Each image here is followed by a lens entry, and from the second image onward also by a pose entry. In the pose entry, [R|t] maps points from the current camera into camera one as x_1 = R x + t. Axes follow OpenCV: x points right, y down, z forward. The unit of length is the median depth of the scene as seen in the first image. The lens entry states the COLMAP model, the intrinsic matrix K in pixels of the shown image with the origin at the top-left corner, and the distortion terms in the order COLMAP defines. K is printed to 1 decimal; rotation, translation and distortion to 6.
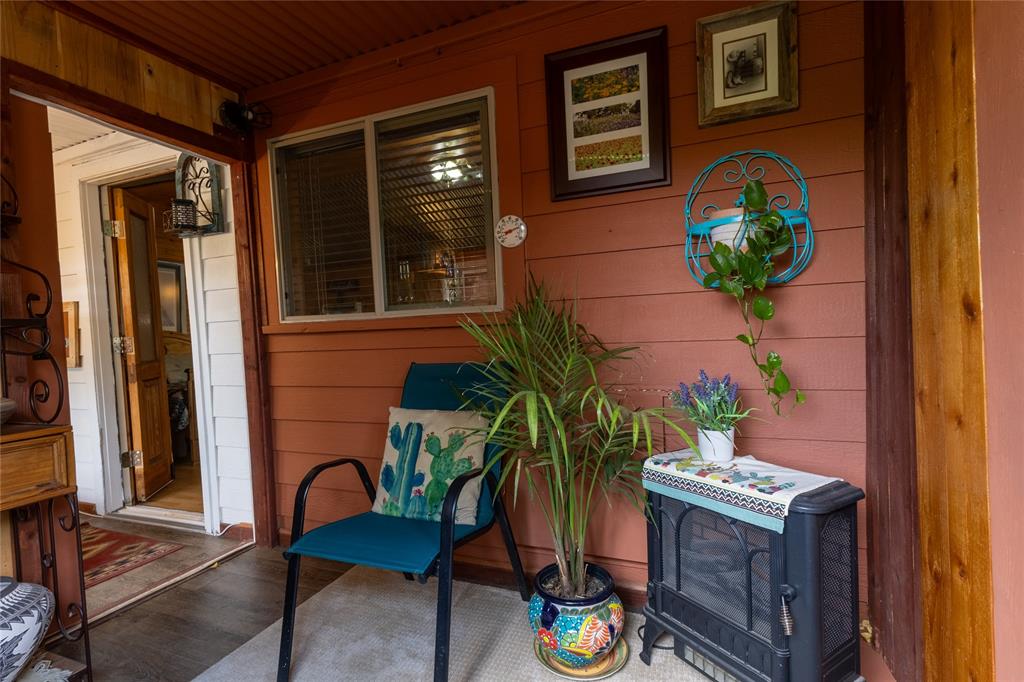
lens RADIAL K [[469.6, 0, 515.2], [0, 469.6, 341.7], [0, 0, 1]] dist [0.001147, 0.000793]
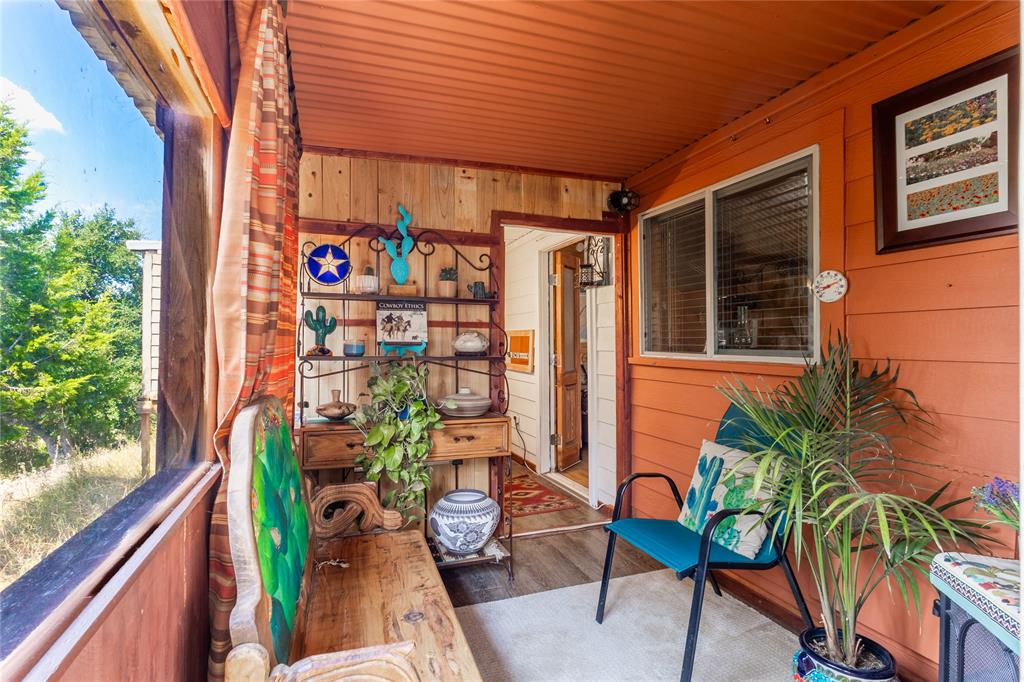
lens RADIAL K [[491.2, 0, 513.9], [0, 491.2, 344.0], [0, 0, 1]] dist [-0.002068, 0.001029]
pose [[0.675856, 0.045464, -0.735630, 0.305986], [-0.051631, 0.998564, 0.014278, -0.092296], [0.735223, 0.028331, 0.677233, -0.190031]]
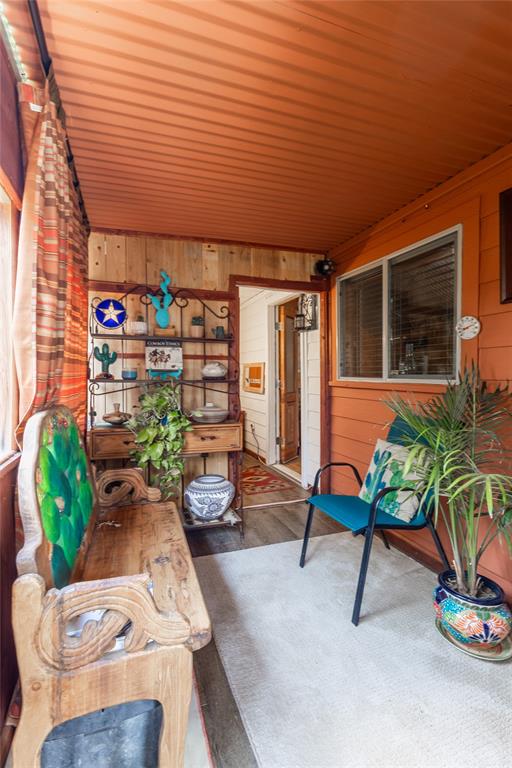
lens RADIAL K [[352.2, 0, 255.1], [0, 352.2, 385.3], [0, 0, 1]] dist [0.001147, 0.000793]
pose [[0.669547, 0.068083, -0.739643, 0.344620], [-0.051351, 0.997651, 0.045348, -0.081177], [0.740993, 0.007619, 0.671470, -0.150185]]
